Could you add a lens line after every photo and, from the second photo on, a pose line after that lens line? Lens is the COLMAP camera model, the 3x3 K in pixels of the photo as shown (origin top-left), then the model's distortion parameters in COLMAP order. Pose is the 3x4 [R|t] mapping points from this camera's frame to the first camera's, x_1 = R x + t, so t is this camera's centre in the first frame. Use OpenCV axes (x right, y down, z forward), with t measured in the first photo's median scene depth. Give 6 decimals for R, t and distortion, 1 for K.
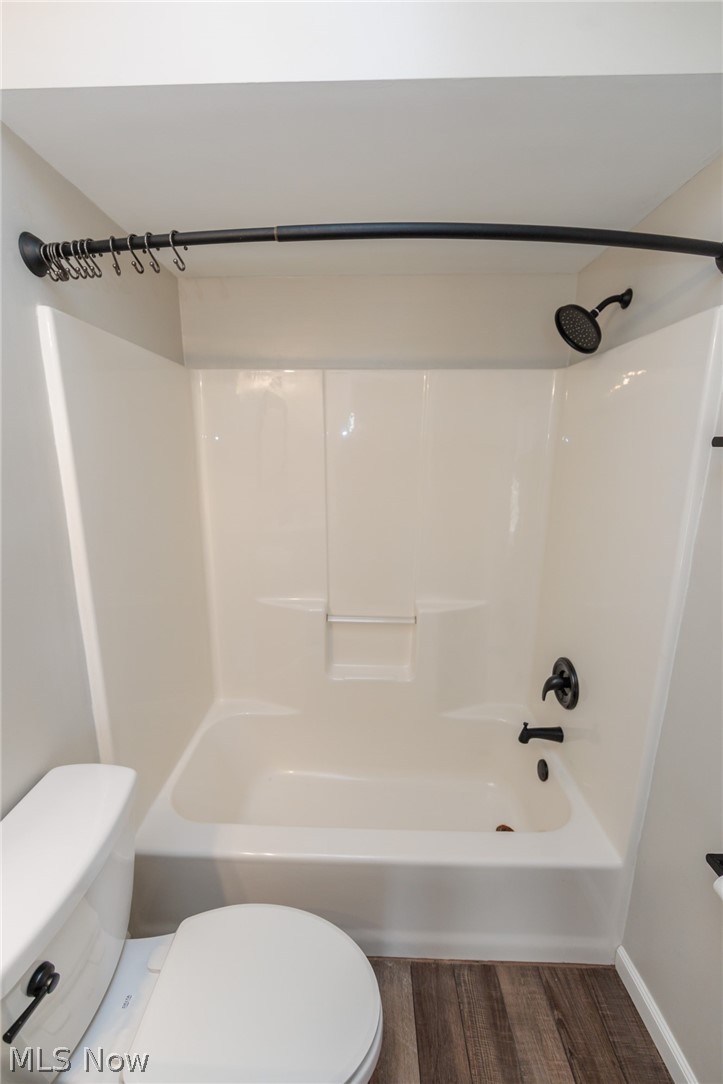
lens RADIAL K [[424.6, 0, 357.4], [0, 424.6, 544.2], [0, 0, 1]] dist [0.011372, 0.000263]
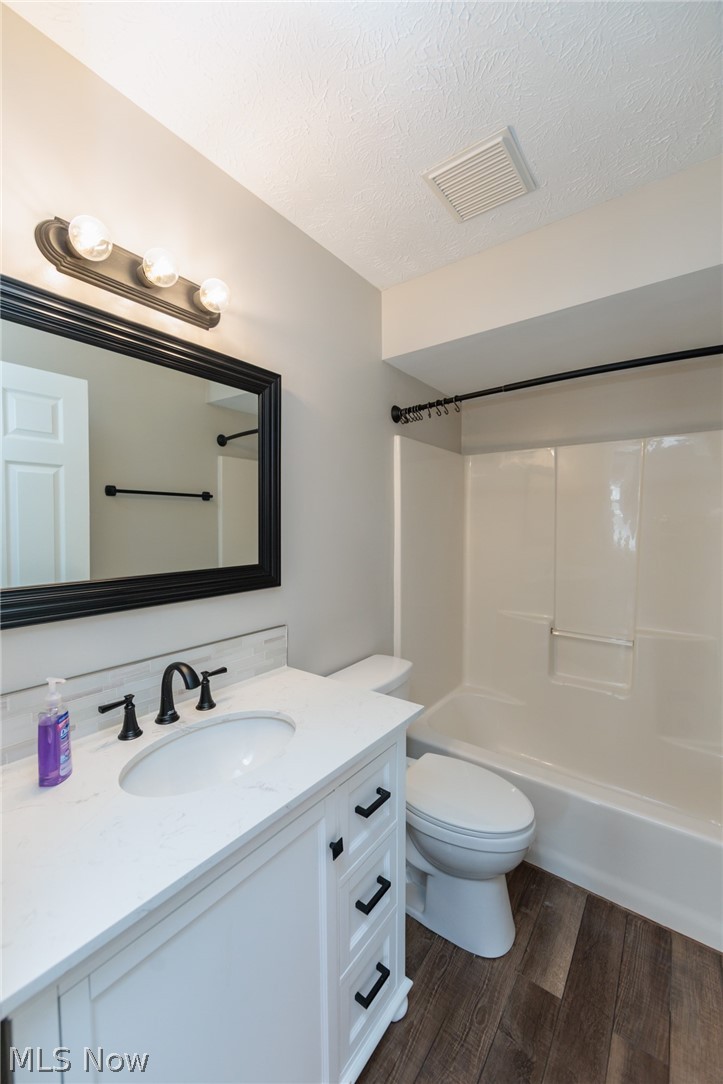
lens RADIAL K [[424.6, 0, 358.6], [0, 424.6, 531.9], [0, 0, 1]] dist [0.011372, 0.000263]
pose [[0.804155, 0.008996, -0.594352, 0.372628], [-0.126987, 0.979402, -0.156988, 0.266213], [0.580697, 0.201718, 0.788734, -0.675433]]
